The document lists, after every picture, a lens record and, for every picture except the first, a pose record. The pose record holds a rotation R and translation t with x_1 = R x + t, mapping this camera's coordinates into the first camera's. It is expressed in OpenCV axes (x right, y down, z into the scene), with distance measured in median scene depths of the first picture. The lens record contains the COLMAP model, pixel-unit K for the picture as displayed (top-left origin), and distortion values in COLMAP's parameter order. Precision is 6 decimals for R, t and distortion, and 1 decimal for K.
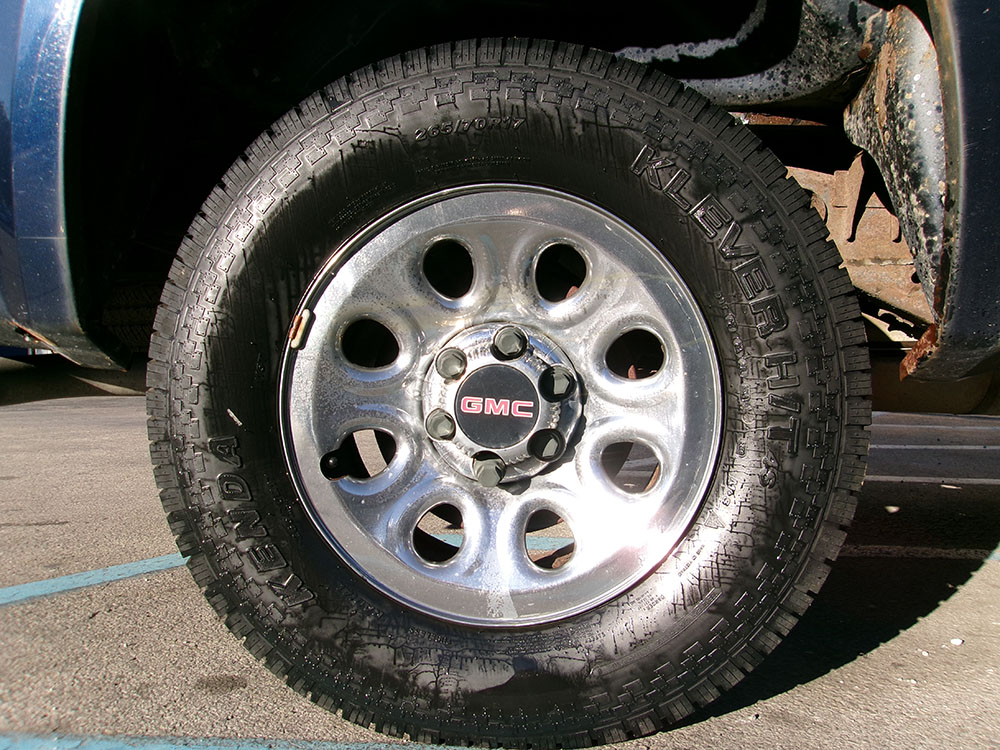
lens RADIAL K [[777.7, 0, 508.3], [0, 777.7, 377.3], [0, 0, 1]] dist [-0.009094, 0.051485]
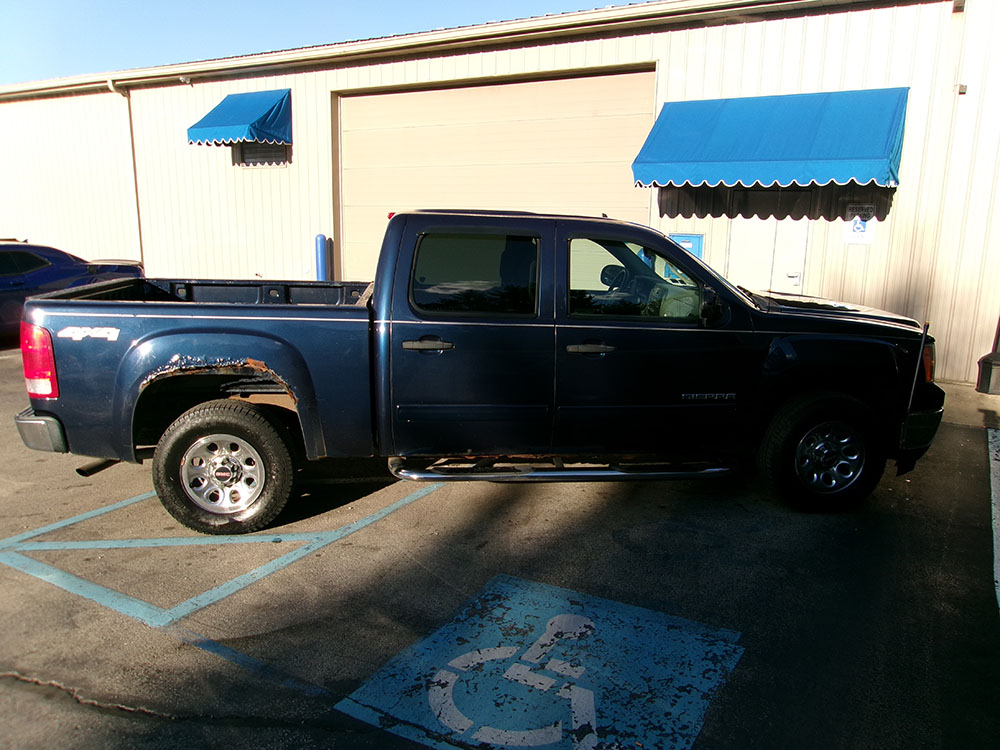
lens RADIAL K [[777.7, 0, 501.6], [0, 777.7, 372.3], [0, 0, 1]] dist [-0.009094, 0.051485]
pose [[0.987987, -0.038909, 0.149560, 1.087144], [0.015271, 0.987630, 0.156058, -1.431781], [-0.153782, -0.151899, 0.976359, -4.335378]]
